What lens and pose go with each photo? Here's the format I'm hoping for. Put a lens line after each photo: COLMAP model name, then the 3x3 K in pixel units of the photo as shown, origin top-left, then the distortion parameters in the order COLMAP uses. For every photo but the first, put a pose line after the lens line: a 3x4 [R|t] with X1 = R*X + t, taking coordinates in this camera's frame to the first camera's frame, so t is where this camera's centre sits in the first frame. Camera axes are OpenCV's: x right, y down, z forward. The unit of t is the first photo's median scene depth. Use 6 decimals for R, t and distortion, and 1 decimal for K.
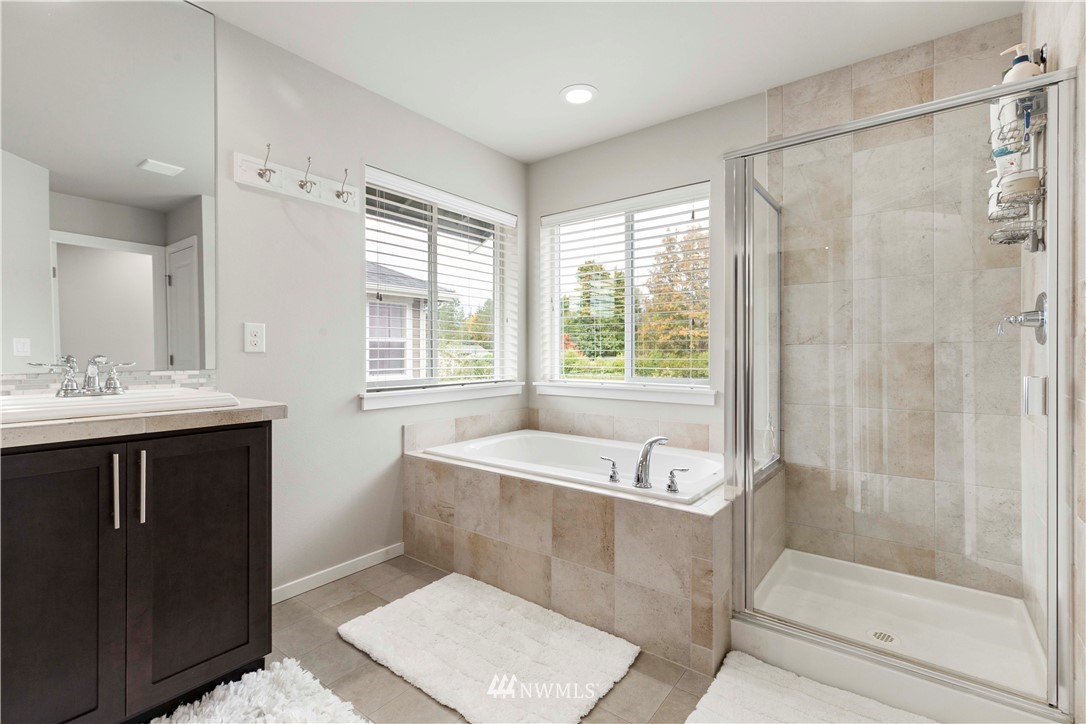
lens RADIAL K [[496.3, 0, 539.4], [0, 496.3, 357.6], [0, 0, 1]] dist [0.008544, 0.000378]
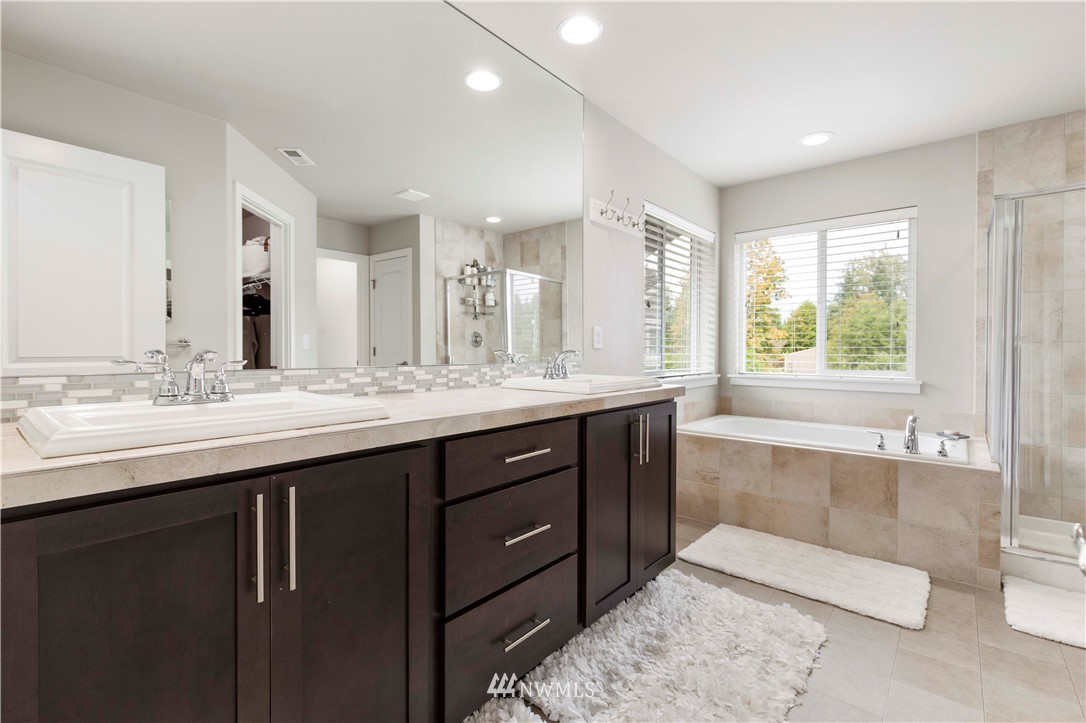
lens RADIAL K [[496.3, 0, 539.4], [0, 496.3, 357.1], [0, 0, 1]] dist [0.008544, 0.000378]
pose [[0.998929, 0.003271, -0.046147, -0.634384], [-0.002947, 0.999970, 0.007101, 0.003245], [0.046169, -0.006957, 0.998909, -0.306112]]
